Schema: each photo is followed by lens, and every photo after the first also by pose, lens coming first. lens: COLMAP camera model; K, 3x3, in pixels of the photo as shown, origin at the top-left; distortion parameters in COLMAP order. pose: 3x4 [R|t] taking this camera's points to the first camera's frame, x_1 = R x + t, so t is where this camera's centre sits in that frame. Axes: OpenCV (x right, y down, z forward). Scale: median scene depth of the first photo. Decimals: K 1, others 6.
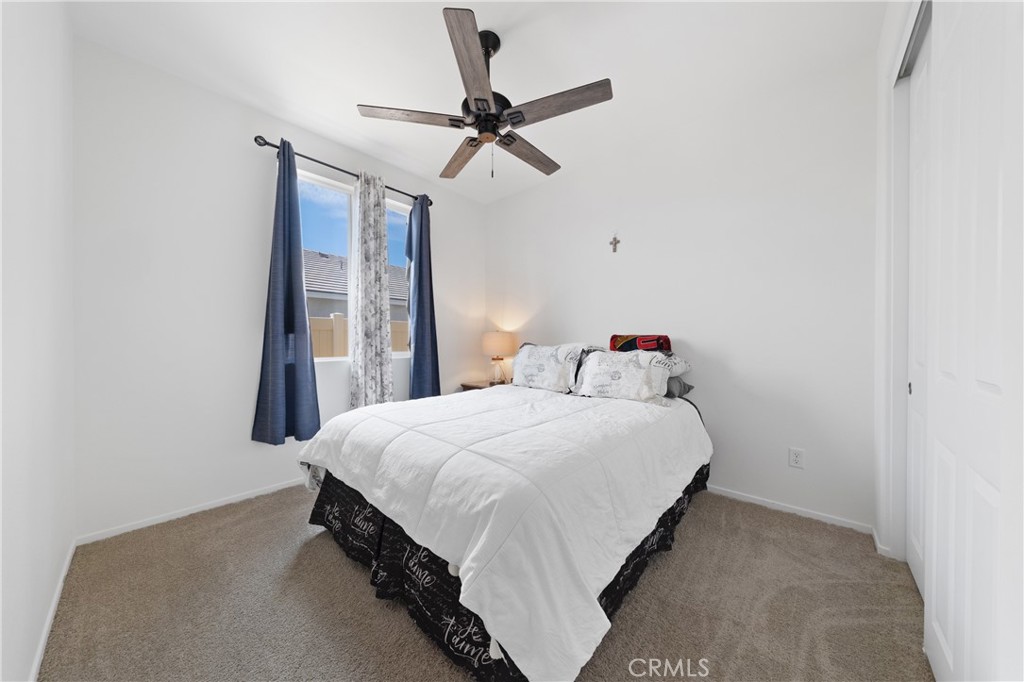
lens RADIAL K [[338.0, 0, 510.1], [0, 338.0, 341.9], [0, 0, 1]] dist [0.023903, -0.000039]
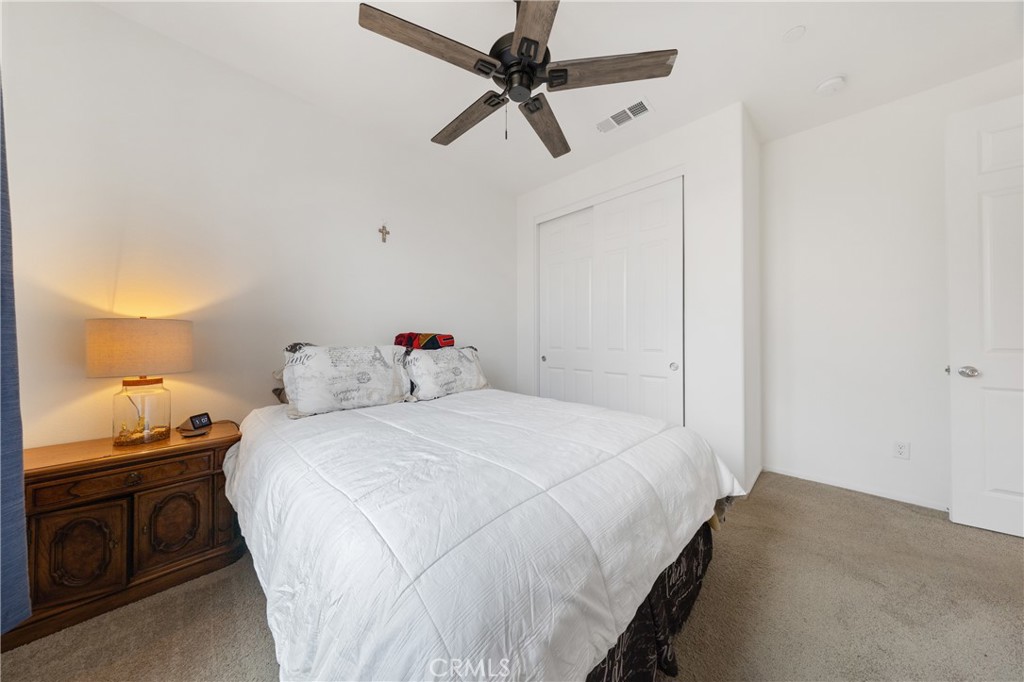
lens RADIAL K [[312.0, 0, 511.1], [0, 312.0, 336.4], [0, 0, 1]] dist [0.012457, 0.003159]
pose [[0.051564, -0.001011, 0.998669, -0.560611], [0.008061, 0.999967, 0.000596, -0.007946], [-0.998637, 0.008019, 0.051570, 0.663087]]
